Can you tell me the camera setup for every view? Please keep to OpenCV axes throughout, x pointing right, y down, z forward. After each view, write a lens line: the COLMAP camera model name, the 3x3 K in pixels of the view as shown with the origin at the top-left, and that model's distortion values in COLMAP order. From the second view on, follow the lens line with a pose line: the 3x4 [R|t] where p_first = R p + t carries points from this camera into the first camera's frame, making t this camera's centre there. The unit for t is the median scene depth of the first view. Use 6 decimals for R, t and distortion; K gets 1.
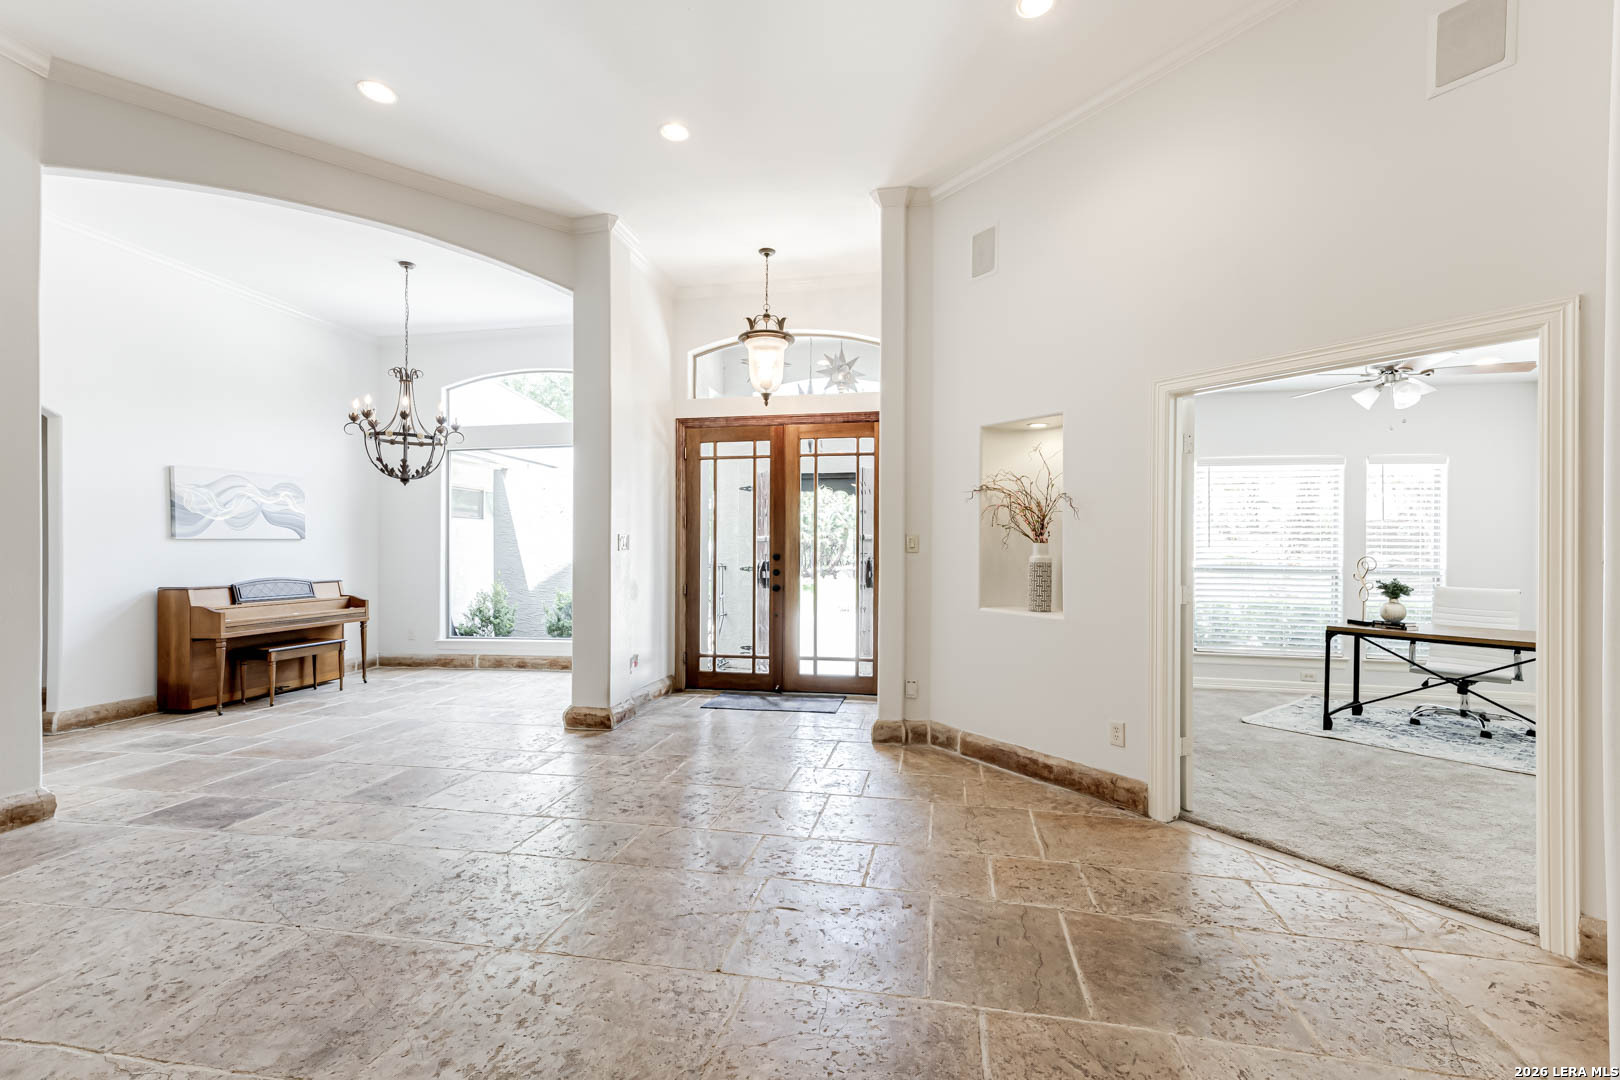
lens RADIAL K [[718.7, 0, 803.3], [0, 718.7, 549.2], [0, 0, 1]] dist [0.028020, -0.000053]
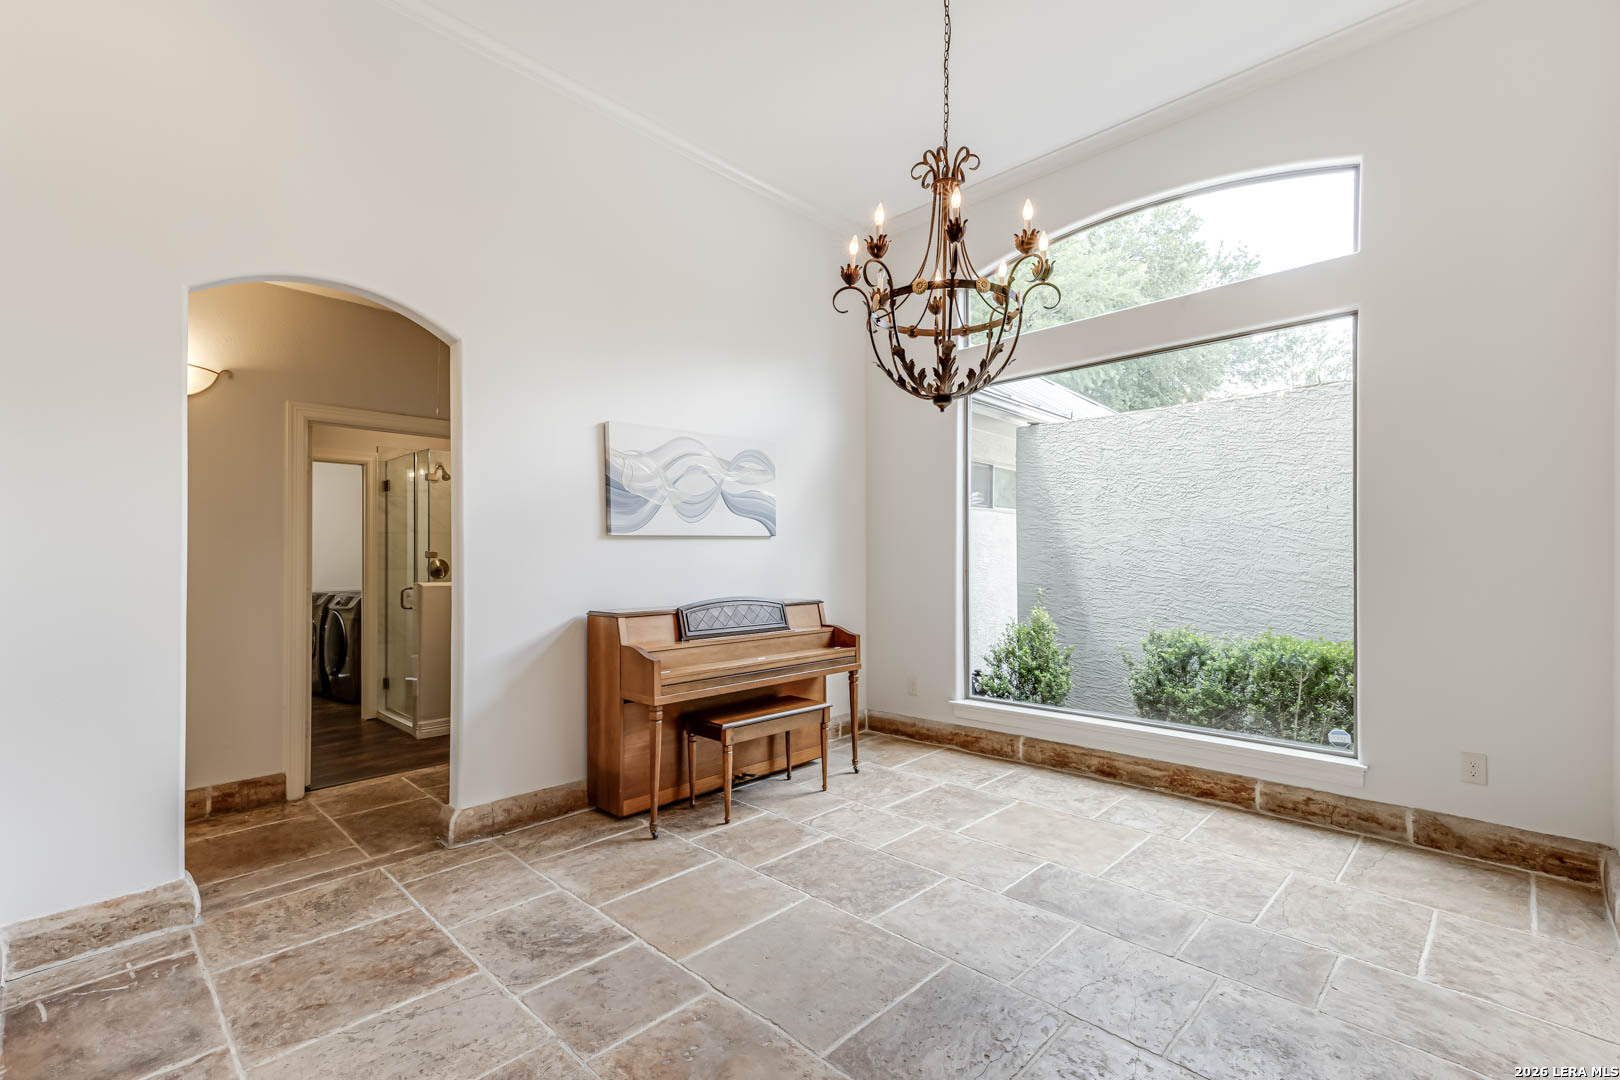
lens RADIAL K [[718.7, 0, 803.3], [0, 718.7, 549.2], [0, 0, 1]] dist [0.028020, -0.000053]
pose [[0.837323, -0.007623, -0.546655, -0.348179], [0.002590, 0.999947, -0.009976, 0.004408], [0.546702, 0.006937, 0.837299, 0.529580]]
